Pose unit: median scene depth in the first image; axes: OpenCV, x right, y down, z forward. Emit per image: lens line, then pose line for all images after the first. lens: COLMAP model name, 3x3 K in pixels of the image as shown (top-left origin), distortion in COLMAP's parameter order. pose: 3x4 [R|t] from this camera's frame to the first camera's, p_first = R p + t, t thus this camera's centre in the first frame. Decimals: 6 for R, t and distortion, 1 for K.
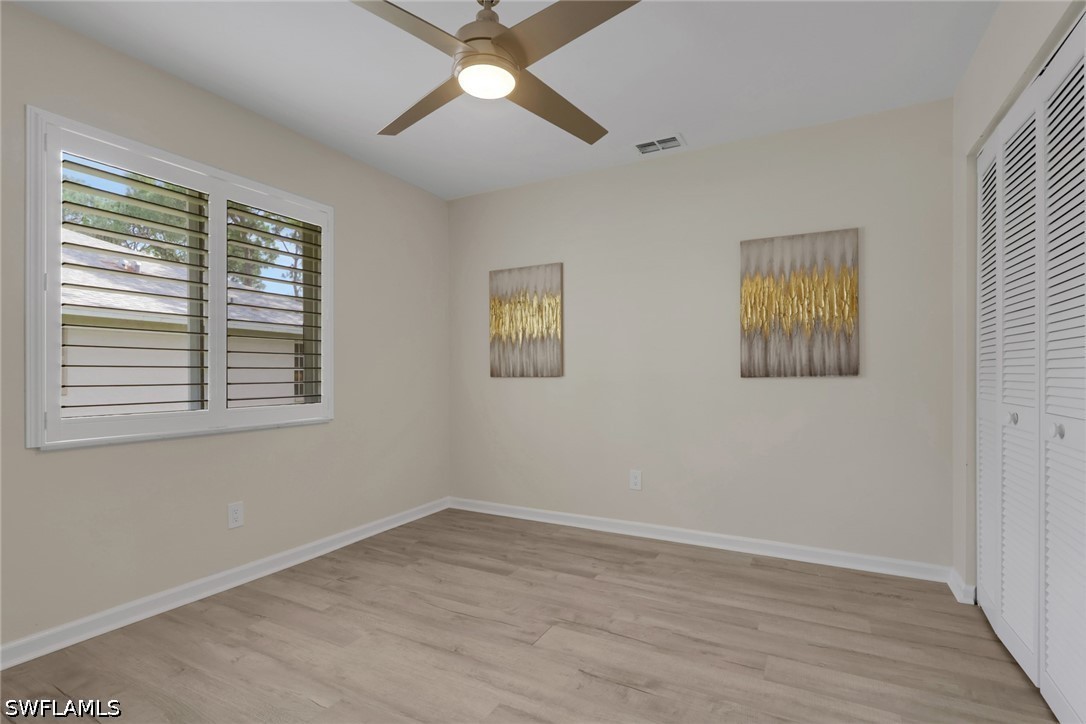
lens RADIAL K [[520.4, 0, 544.3], [0, 520.4, 370.2], [0, 0, 1]] dist [-0.000150, -0.000004]
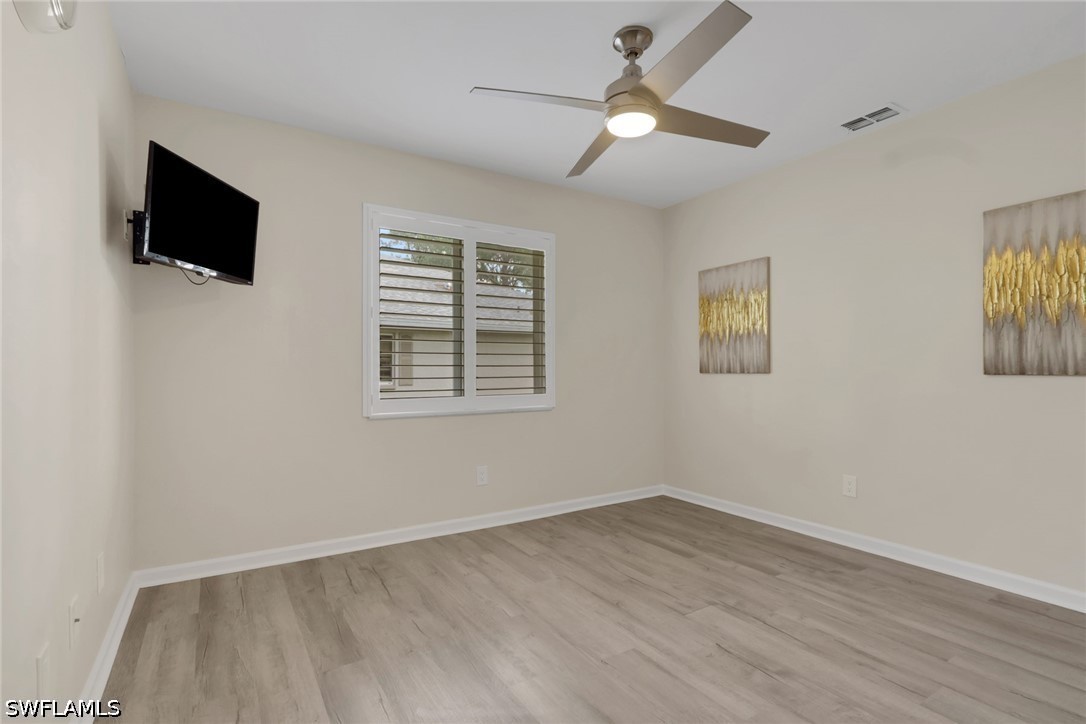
lens RADIAL K [[523.6, 0, 543.0], [0, 523.6, 362.0], [0, 0, 1]] dist [0.004656, 0.000452]
pose [[0.868714, -0.006992, -0.495265, 0.194882], [0.003909, 0.999966, -0.007261, -0.003861], [0.495298, 0.004372, 0.868712, -0.087442]]
